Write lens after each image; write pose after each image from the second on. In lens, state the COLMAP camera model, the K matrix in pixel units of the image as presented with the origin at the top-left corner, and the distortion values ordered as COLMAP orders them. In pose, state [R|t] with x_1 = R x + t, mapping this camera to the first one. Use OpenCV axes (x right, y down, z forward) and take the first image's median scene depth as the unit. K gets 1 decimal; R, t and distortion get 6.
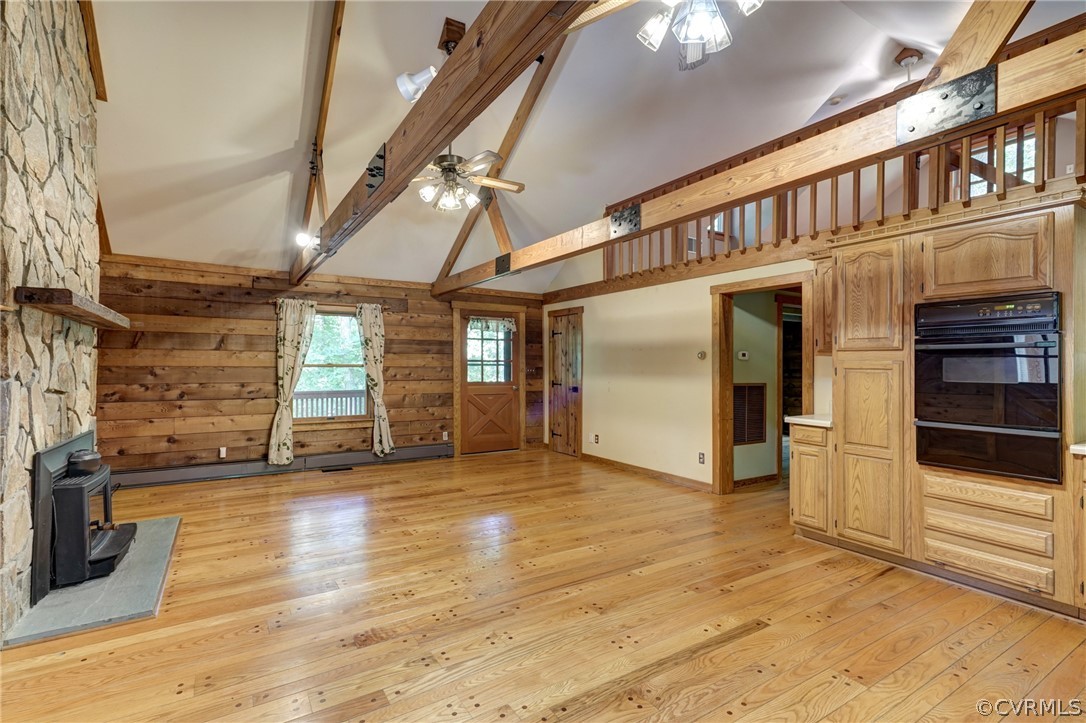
lens RADIAL K [[511.2, 0, 532.5], [0, 511.2, 362.2], [0, 0, 1]] dist [0.002955, 0.001693]
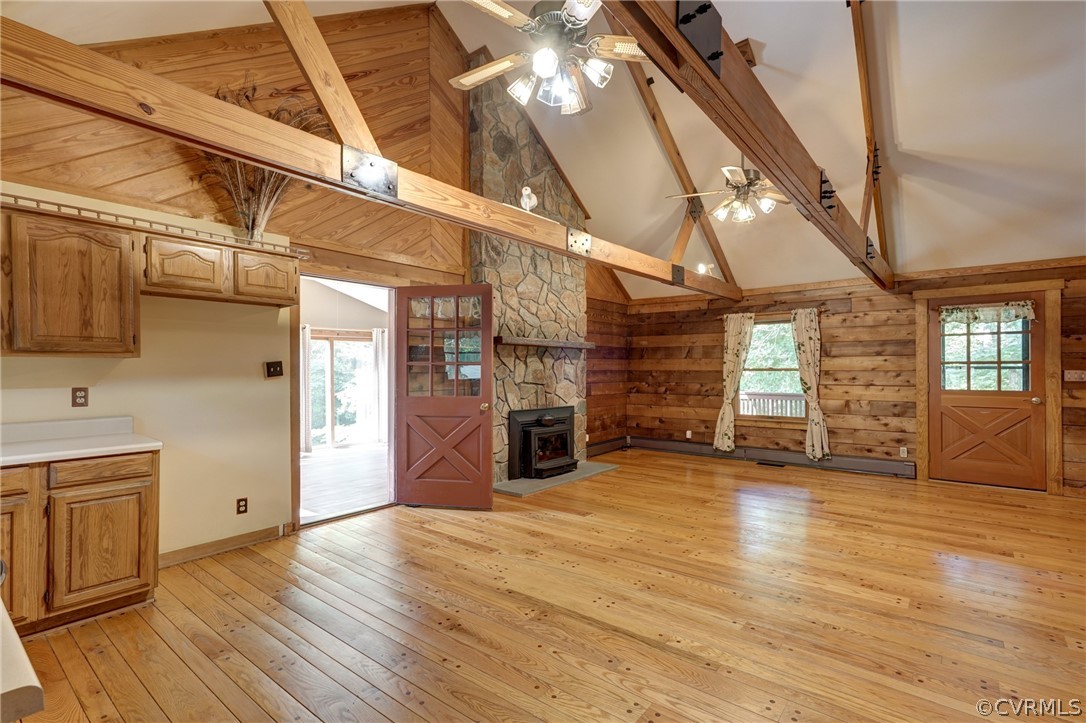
lens RADIAL K [[503.2, 0, 543.6], [0, 503.2, 369.4], [0, 0, 1]] dist [0.002294, 0.001341]
pose [[0.334179, -0.002275, -0.942507, 0.486794], [0.010832, 0.999940, 0.001427, -0.000553], [0.942447, -0.010686, 0.334184, 0.187058]]
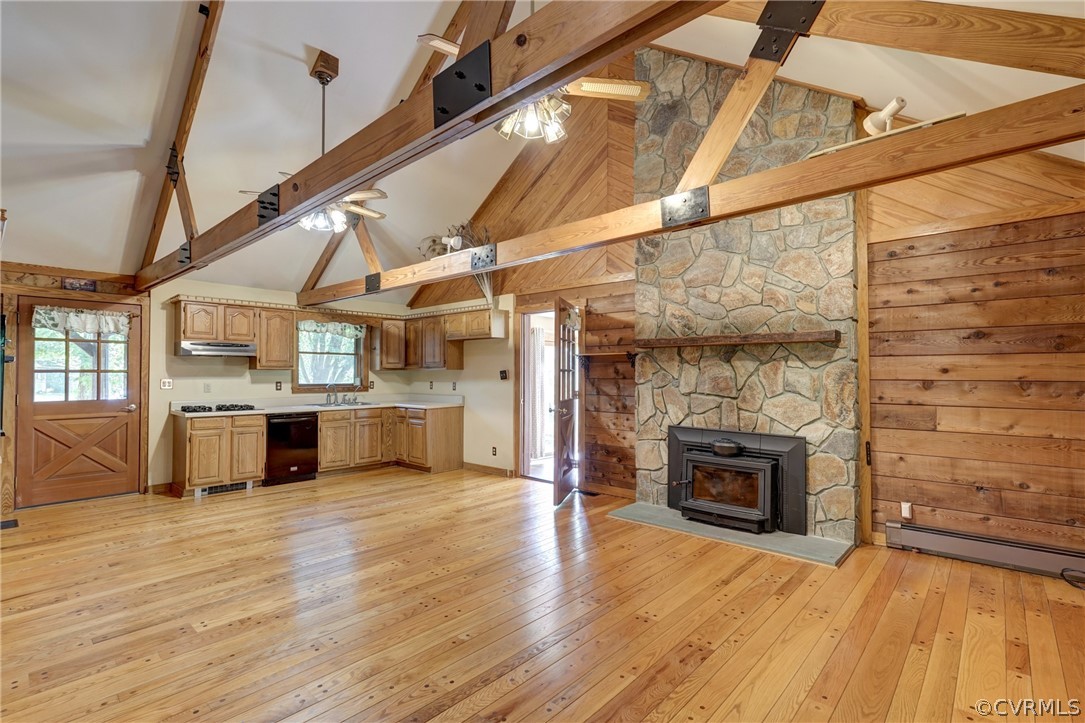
lens RADIAL K [[510.7, 0, 532.0], [0, 510.7, 362.2], [0, 0, 1]] dist [0.002955, 0.001693]
pose [[-0.961628, -0.008309, -0.274231, 0.009822], [0.000356, 0.999503, -0.031532, 0.003599], [0.274357, -0.030420, -0.961147, 1.156088]]
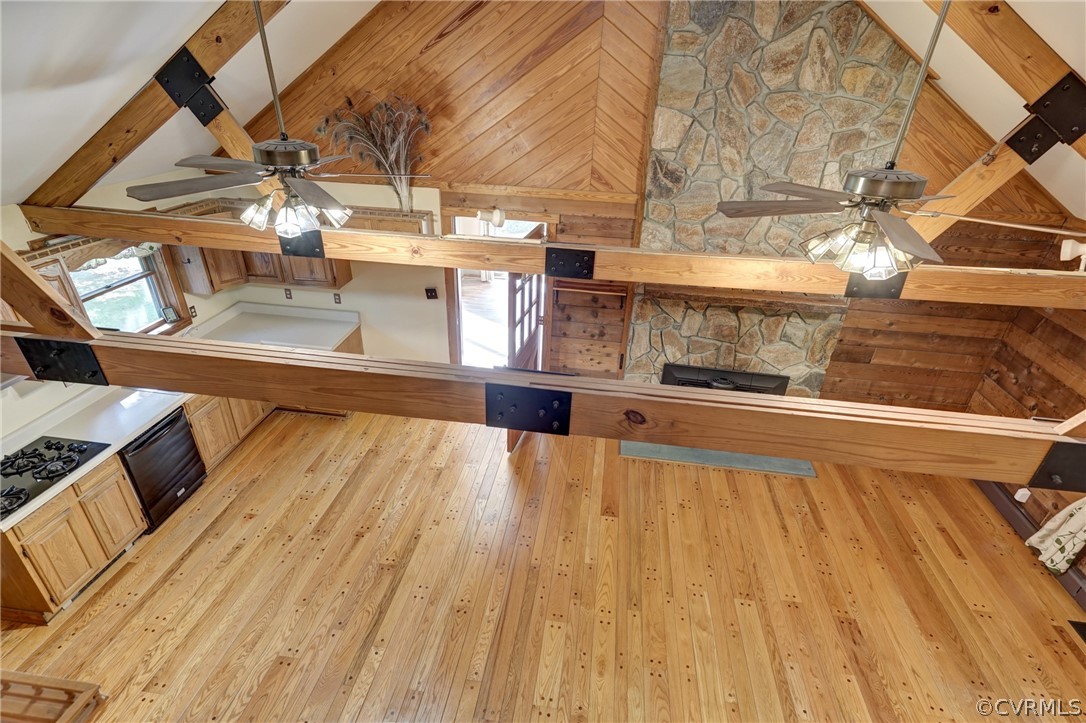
lens RADIAL K [[536.0, 0, 539.4], [0, 536.0, 368.7], [0, 0, 1]] dist [0.016328, 0.001009]
pose [[-0.639334, 0.363532, -0.677567, 0.322843], [-0.017186, 0.874207, 0.485250, -0.343859], [0.768737, 0.321881, -0.552663, 0.775151]]
